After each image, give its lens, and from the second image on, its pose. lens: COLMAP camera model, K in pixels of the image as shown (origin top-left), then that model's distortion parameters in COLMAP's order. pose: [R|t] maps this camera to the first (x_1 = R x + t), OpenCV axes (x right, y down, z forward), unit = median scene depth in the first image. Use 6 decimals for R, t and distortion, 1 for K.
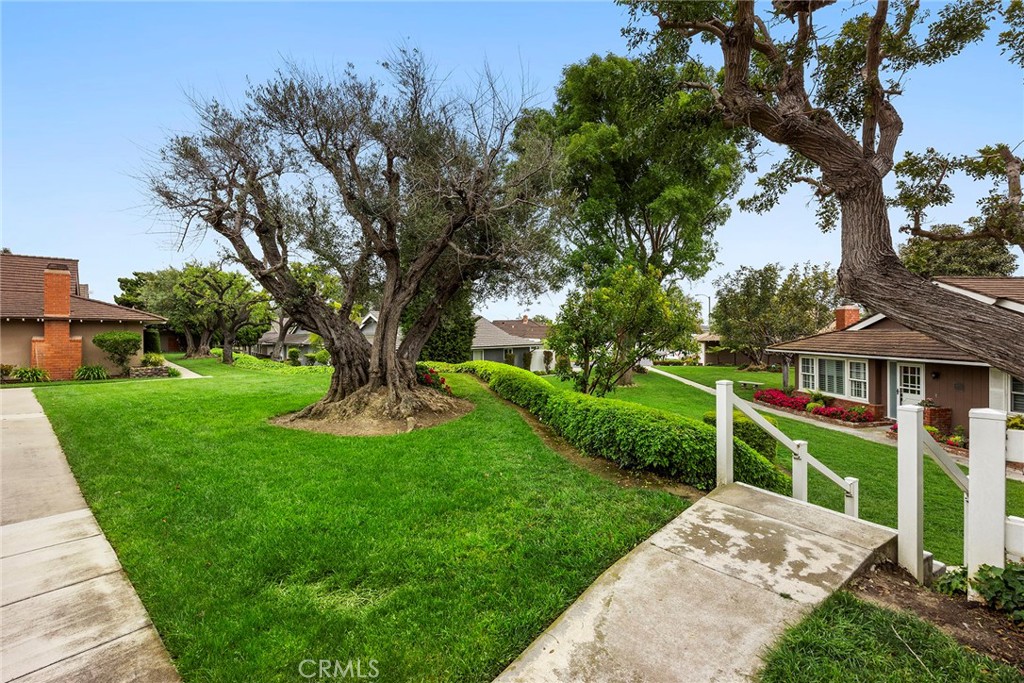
lens RADIAL K [[450.6, 0, 513.4], [0, 450.6, 339.2], [0, 0, 1]] dist [-0.001794, -0.000073]
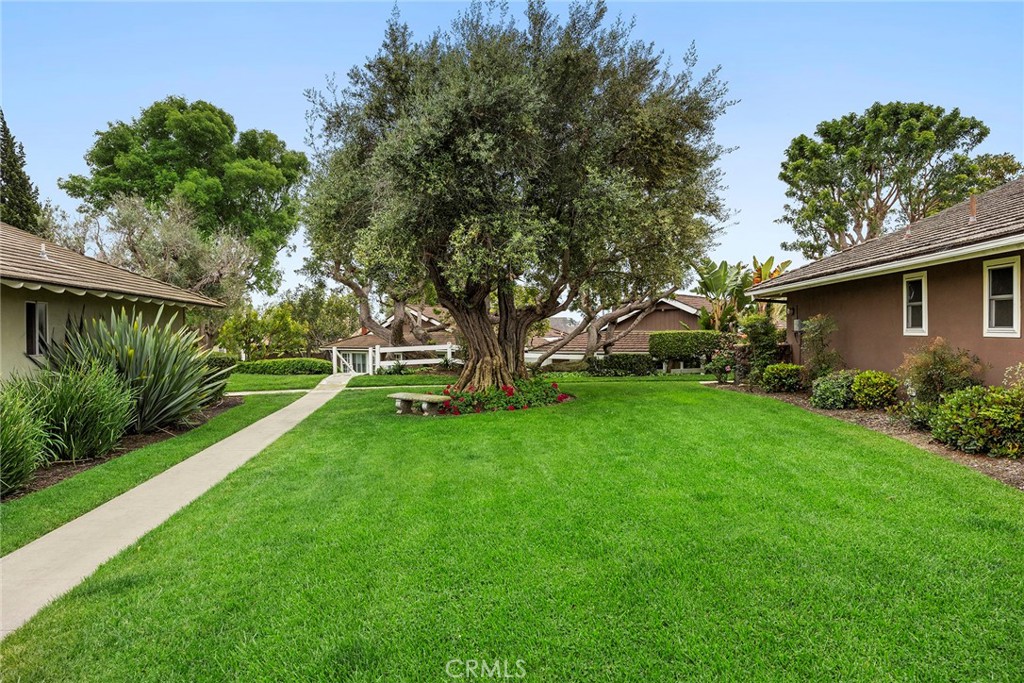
lens RADIAL K [[648.6, 0, 512.6], [0, 648.6, 342.4], [0, 0, 1]] dist [-0.000058, -0.000087]
pose [[0.664348, -0.008964, 0.747370, -0.494204], [0.015595, 0.999877, -0.001871, 0.016331], [-0.747261, 0.012898, 0.664405, -0.710134]]
